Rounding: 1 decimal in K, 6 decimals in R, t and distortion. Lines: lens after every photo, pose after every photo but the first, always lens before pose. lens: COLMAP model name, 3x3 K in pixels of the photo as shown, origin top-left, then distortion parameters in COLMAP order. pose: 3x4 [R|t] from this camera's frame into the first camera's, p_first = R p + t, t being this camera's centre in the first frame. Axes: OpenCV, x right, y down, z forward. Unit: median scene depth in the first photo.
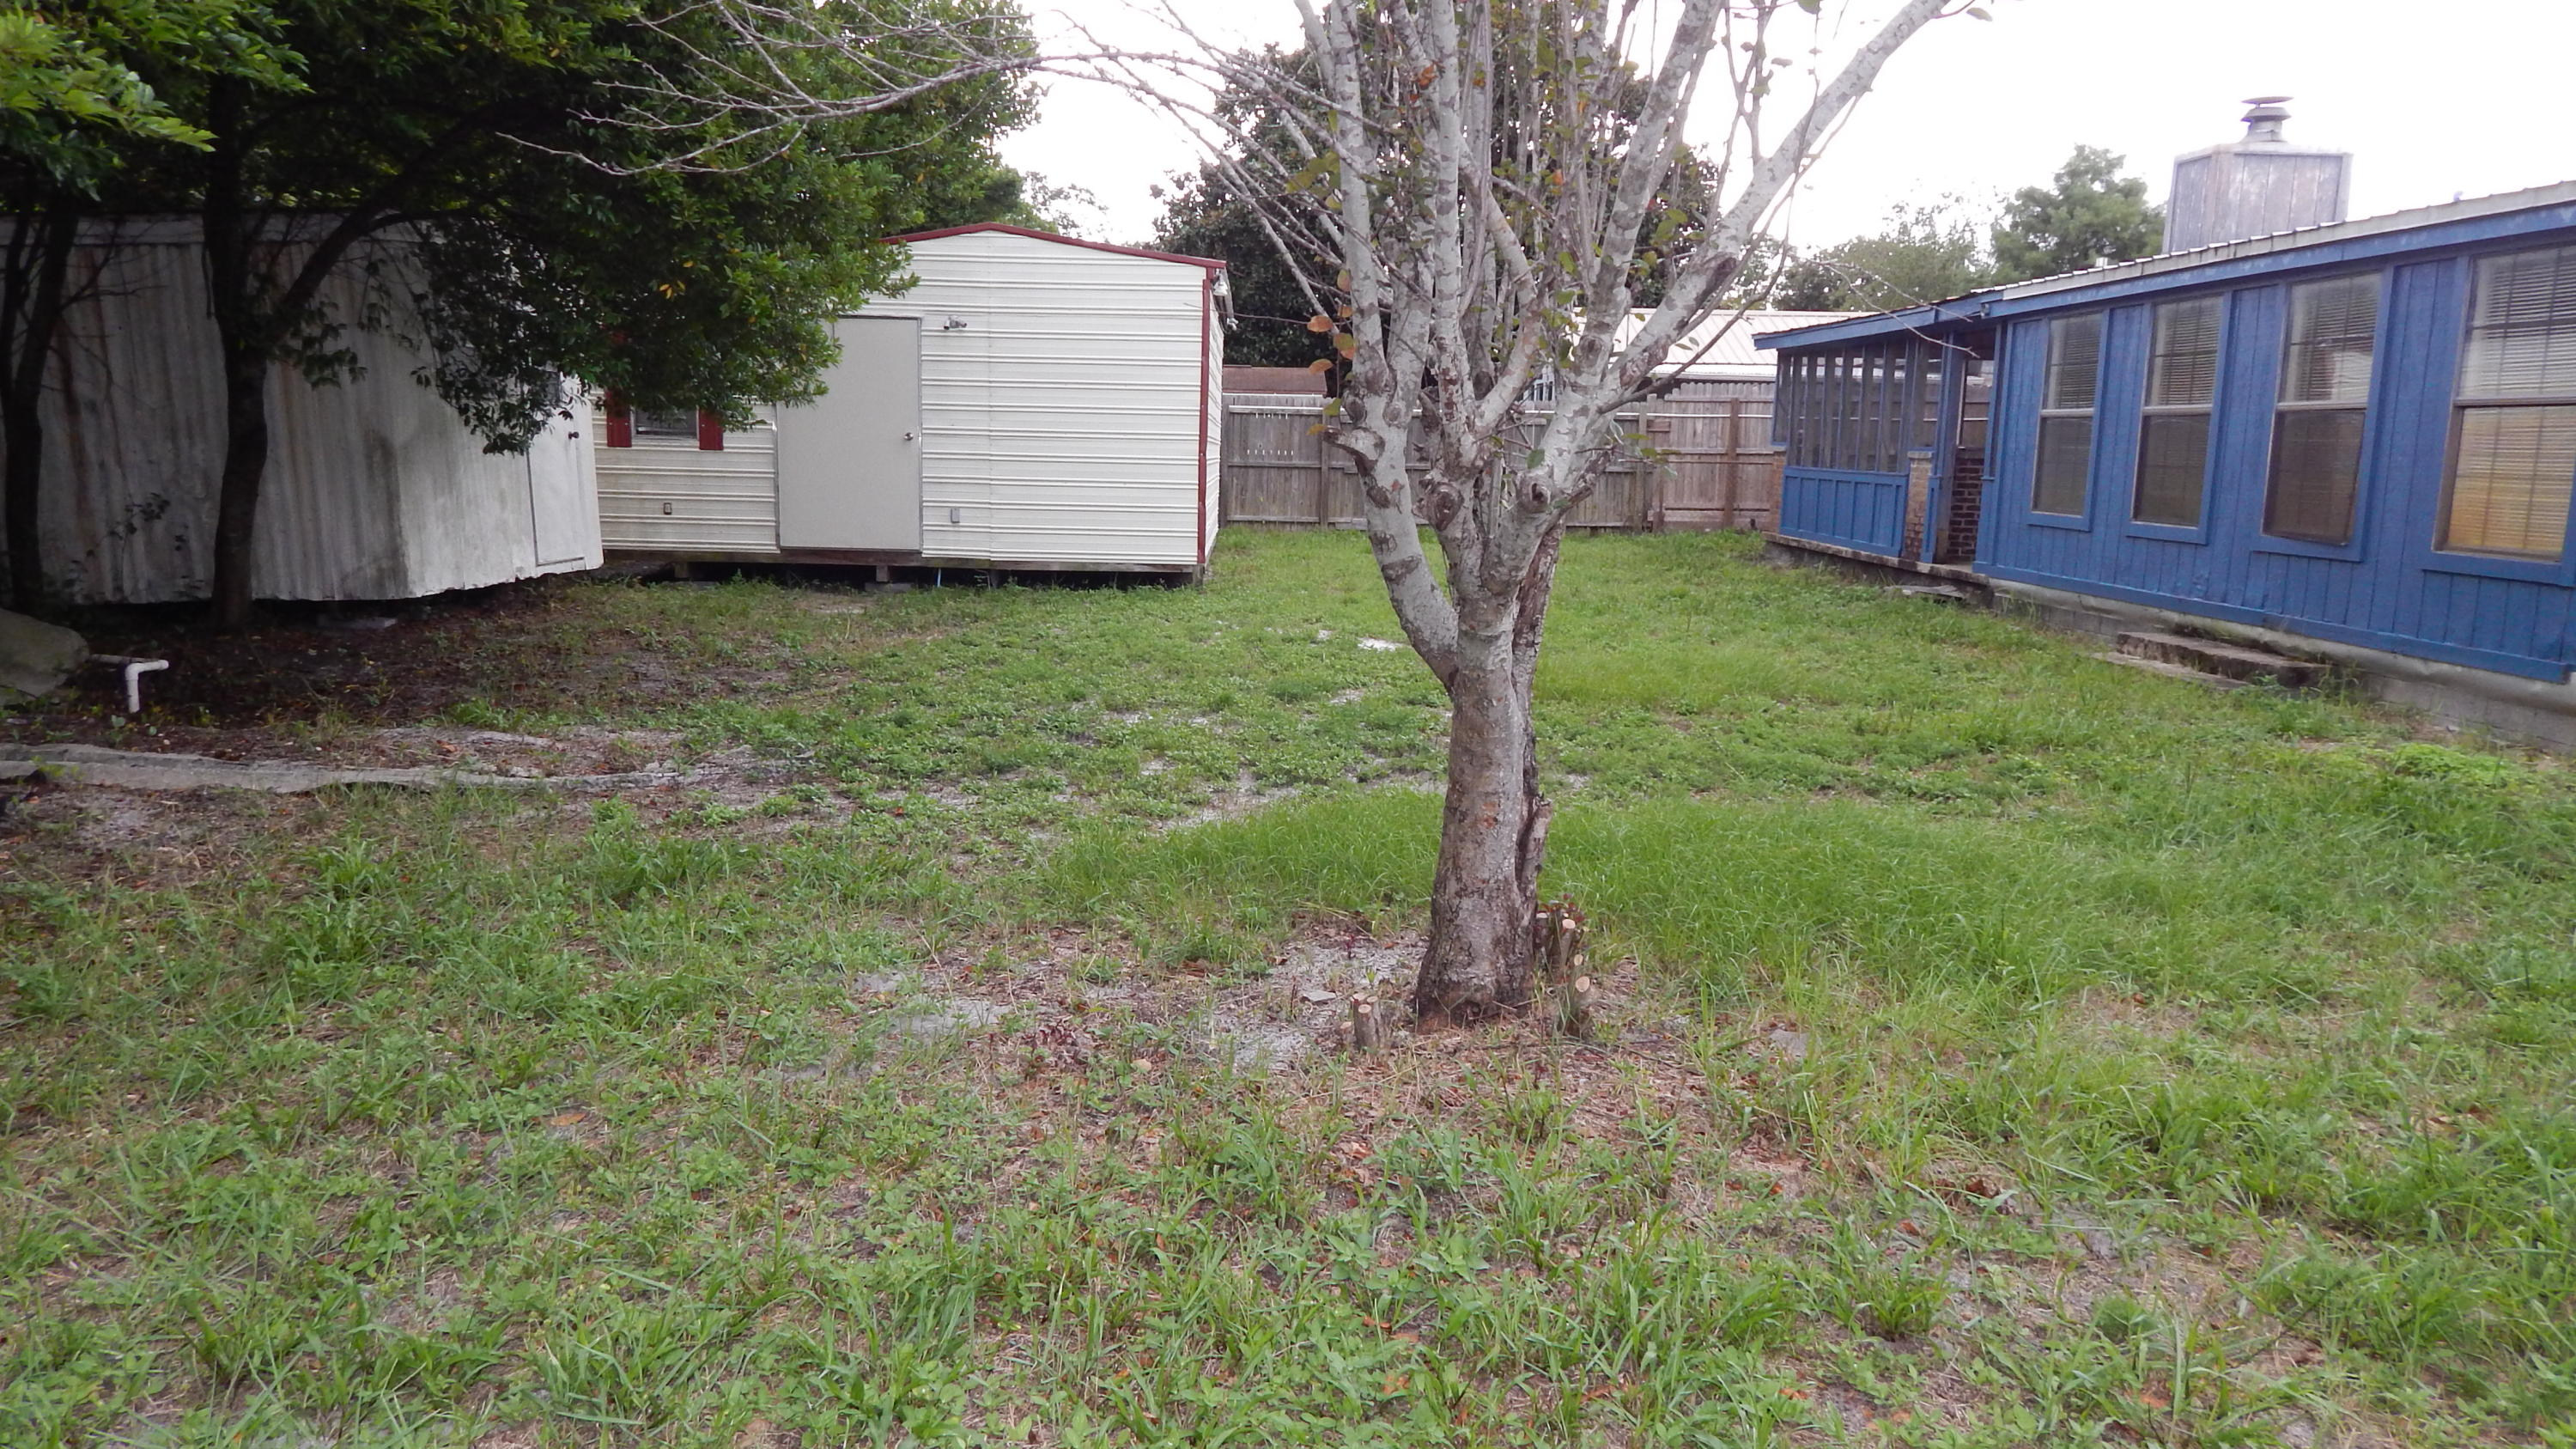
lens RADIAL K [[1718.5, 0, 1288.0], [0, 1718.5, 724.5], [0, 0, 1]] dist [0.005618, -0.003256]
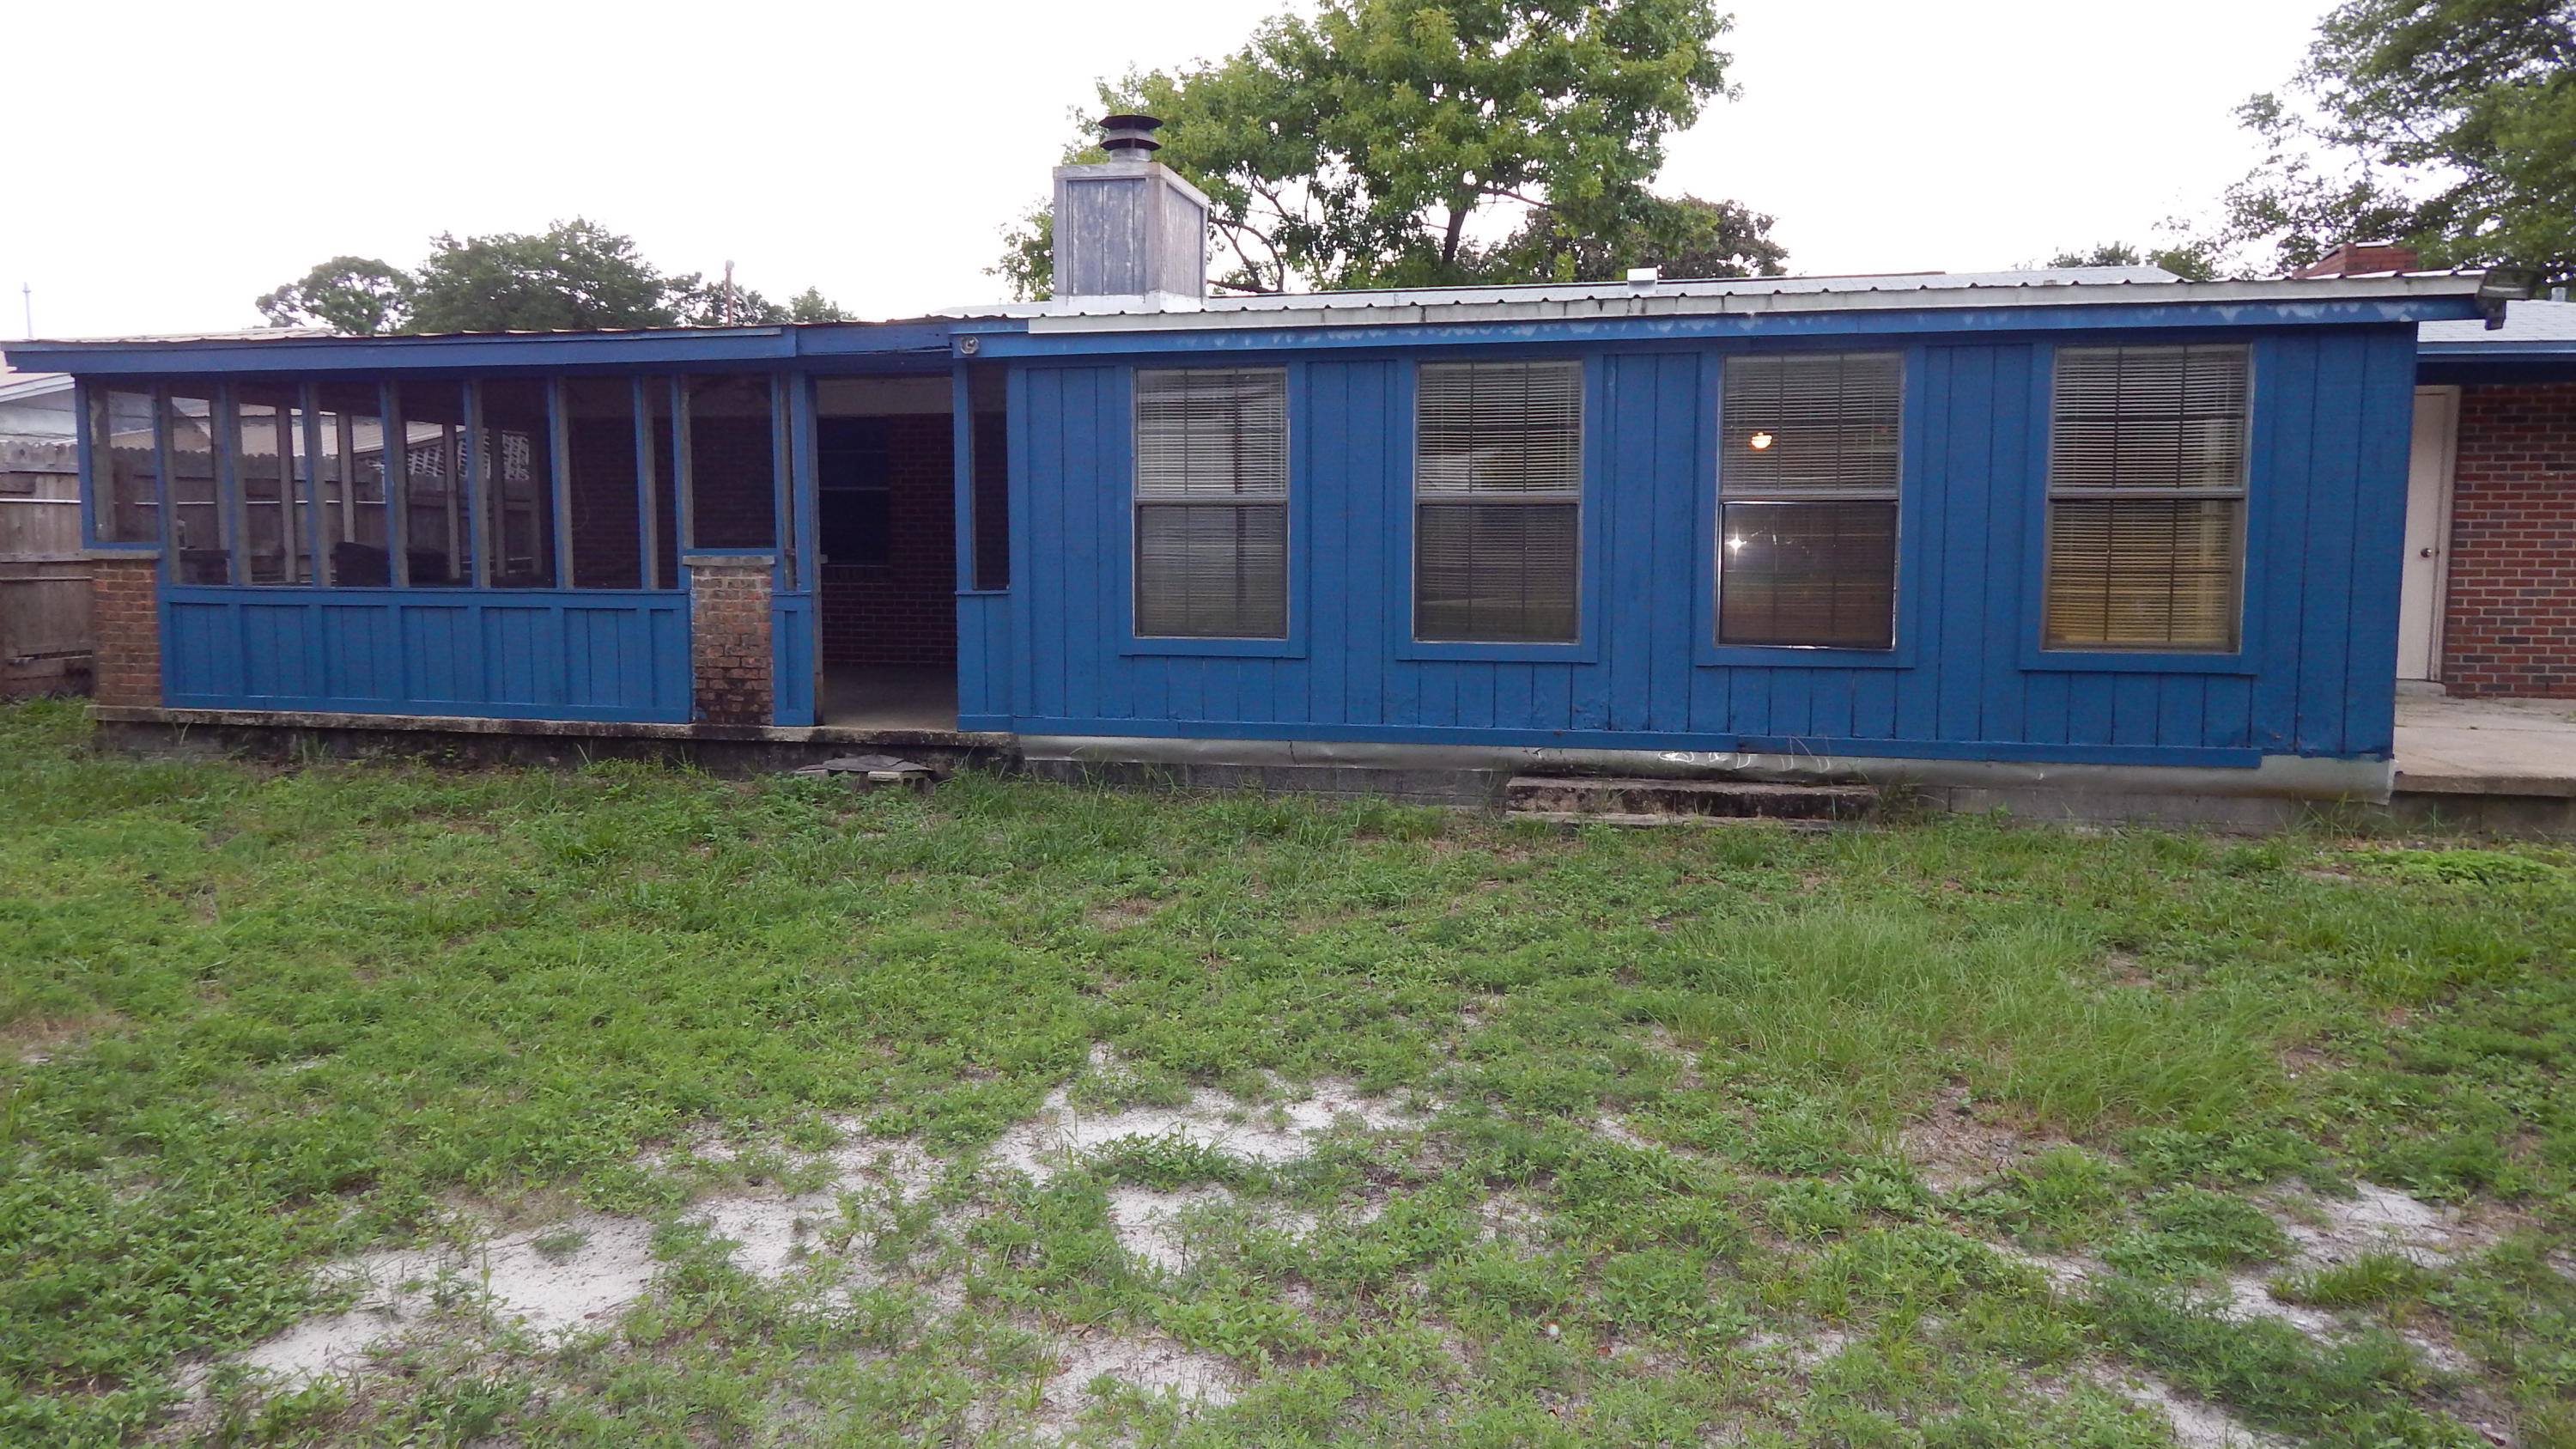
lens RADIAL K [[1720.9, 0, 1280.7], [0, 1720.9, 723.9], [0, 0, 1]] dist [-0.000737, -0.004117]
pose [[0.260155, -0.114625, 0.958739, -0.232720], [0.163930, 0.983757, 0.073134, -0.129758], [-0.951549, 0.138139, 0.274720, 0.744486]]
